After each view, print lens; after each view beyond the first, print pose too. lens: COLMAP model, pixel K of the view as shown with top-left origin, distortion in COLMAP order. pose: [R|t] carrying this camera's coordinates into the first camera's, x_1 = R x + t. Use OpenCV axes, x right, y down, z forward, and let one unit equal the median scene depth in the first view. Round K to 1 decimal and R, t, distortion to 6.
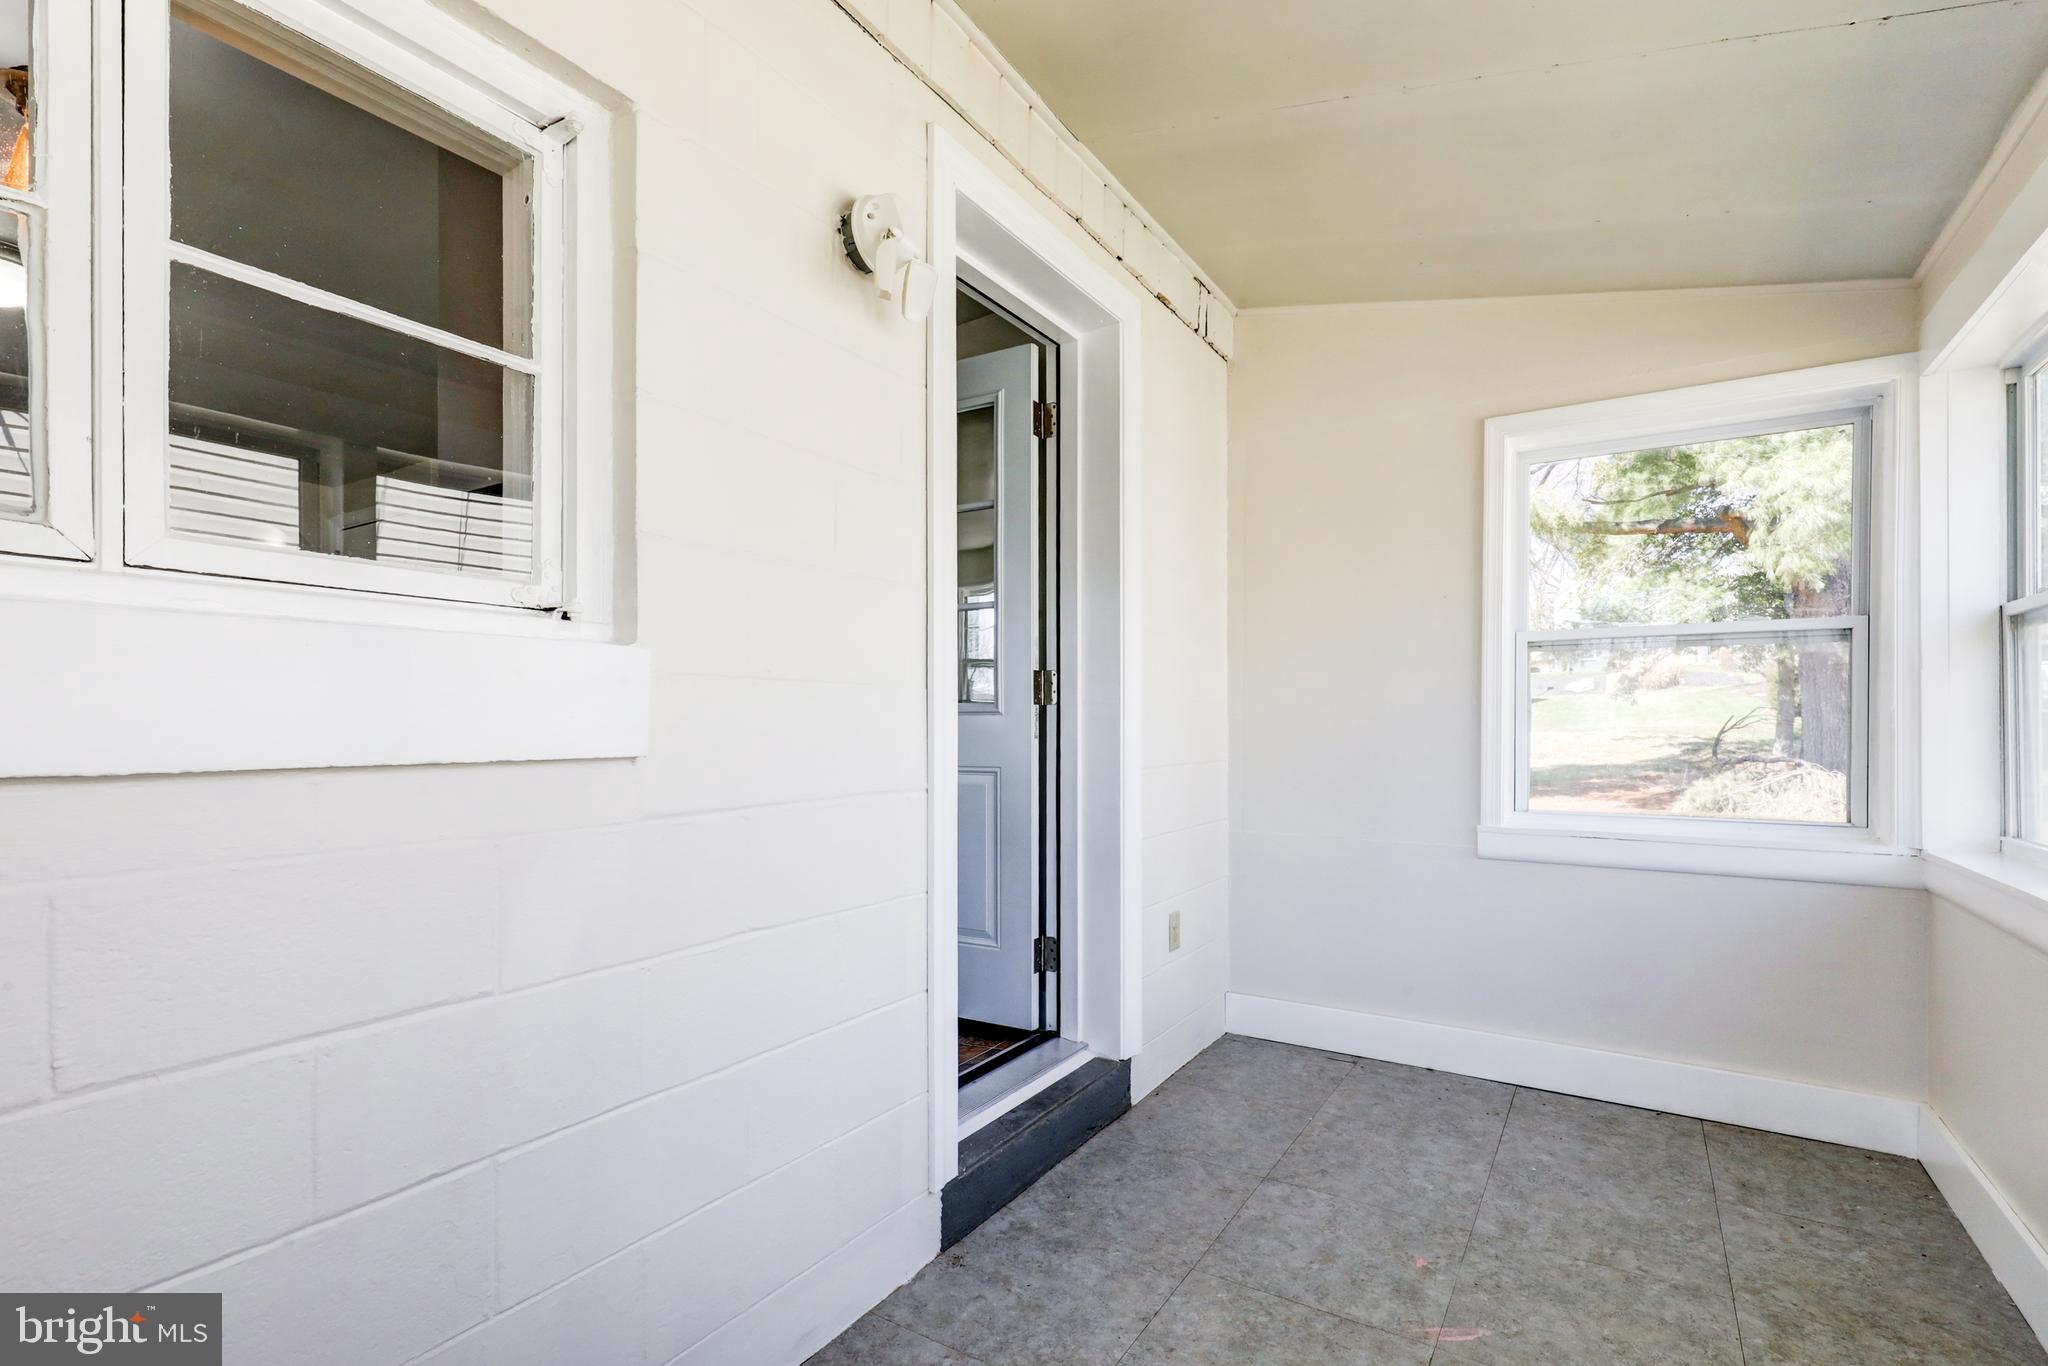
lens RADIAL K [[939.1, 0, 1019.6], [0, 939.1, 691.7], [0, 0, 1]] dist [-0.000200, 0.000393]
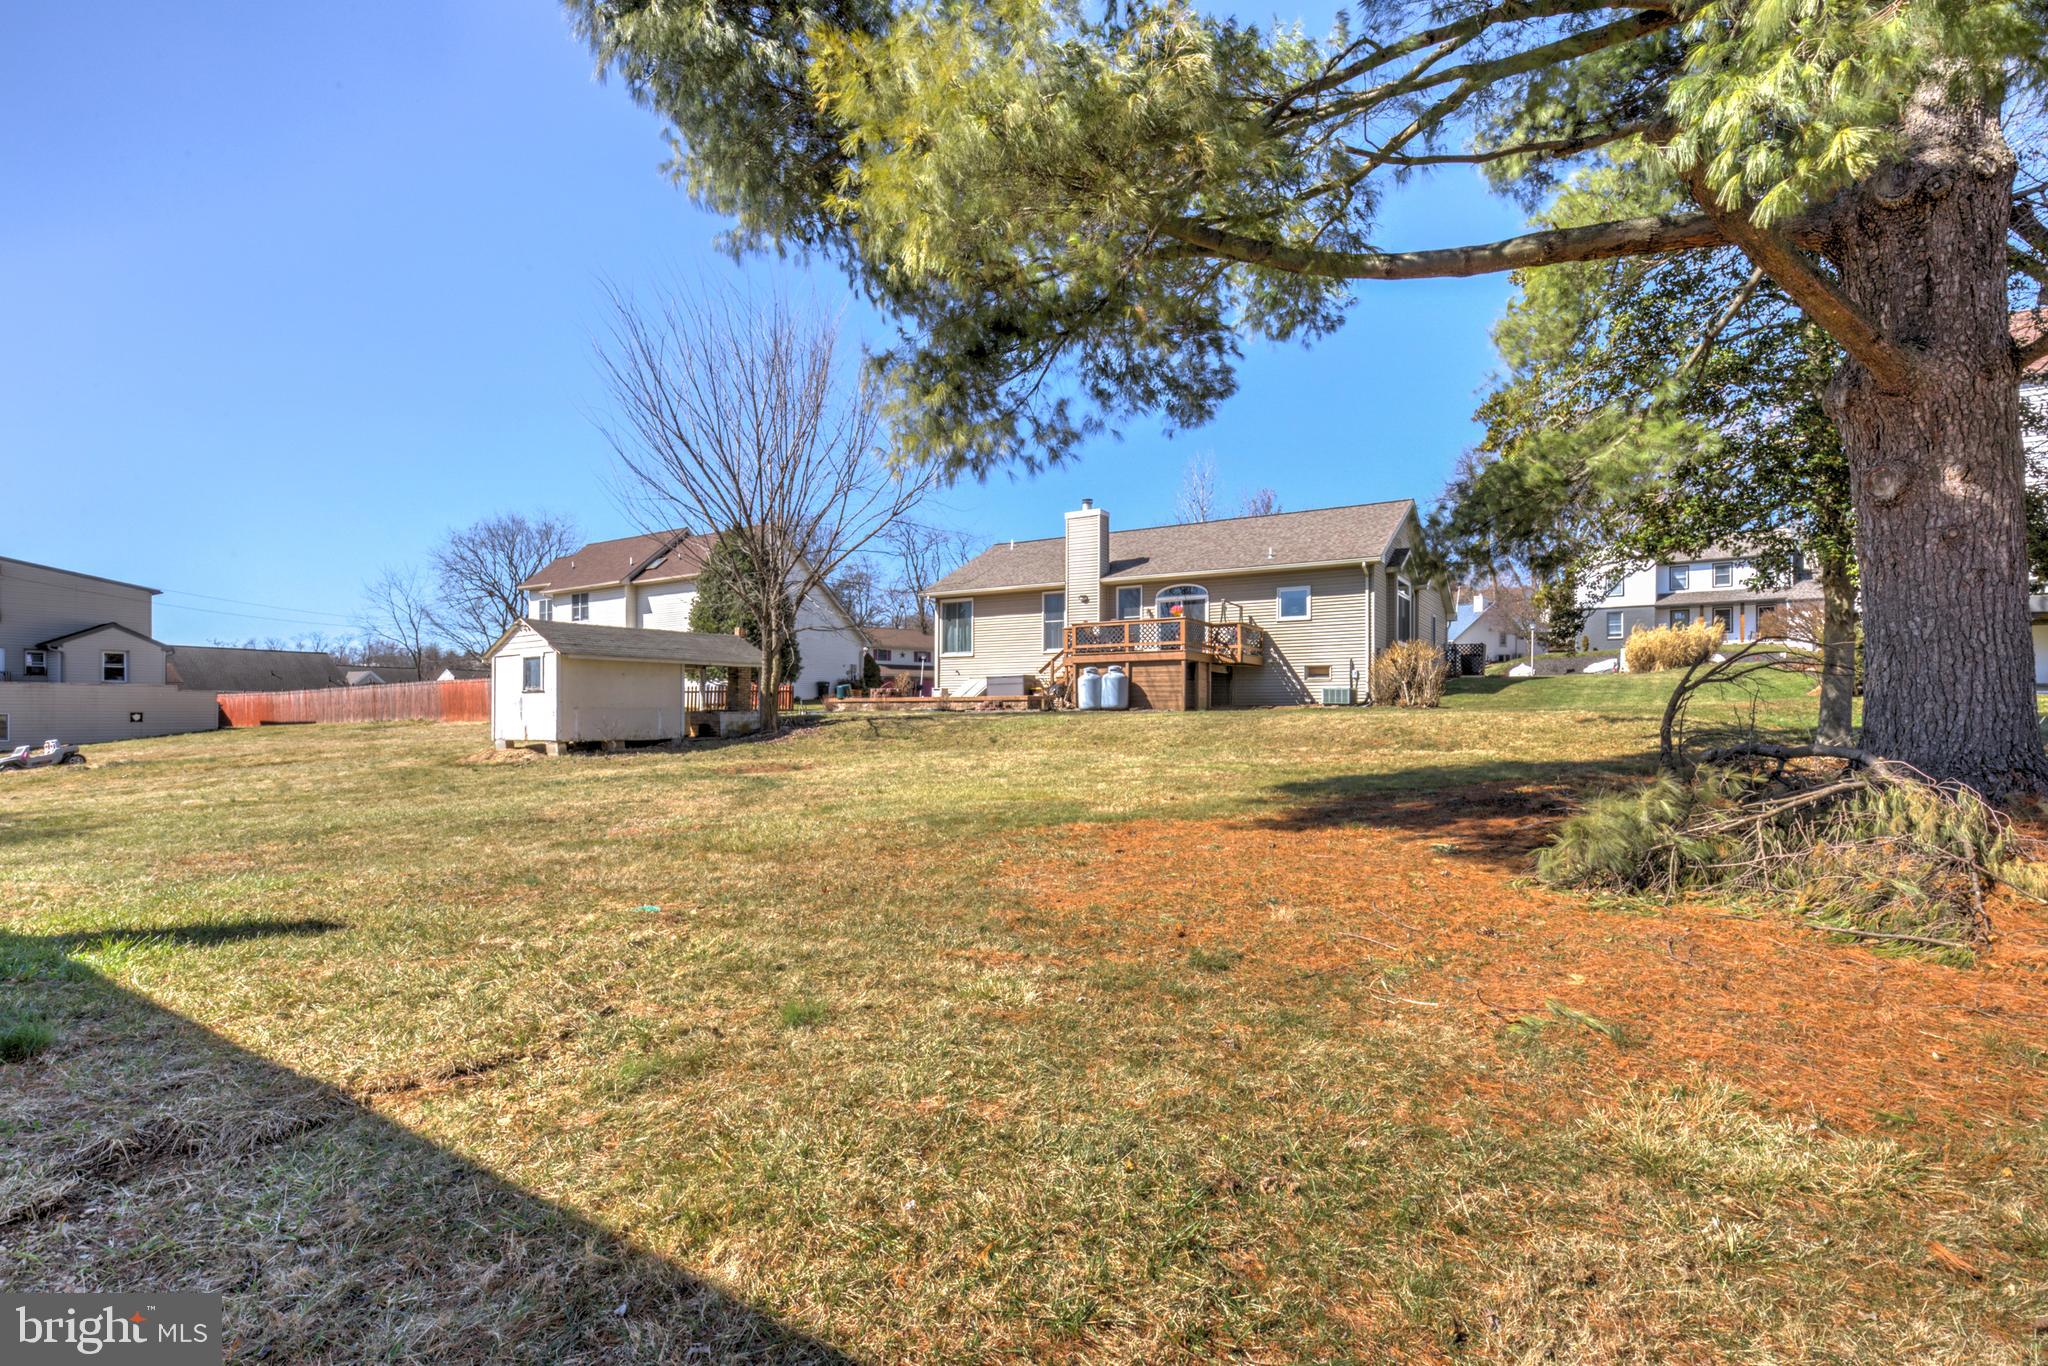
lens RADIAL K [[939.1, 0, 1019.6], [0, 939.1, 691.7], [0, 0, 1]] dist [-0.000200, 0.000393]
pose [[0.998797, 0.001122, -0.049030, 0.456495], [-0.000723, 0.999966, 0.008159, 0.040224], [0.049038, -0.008113, 0.998764, 0.538440]]
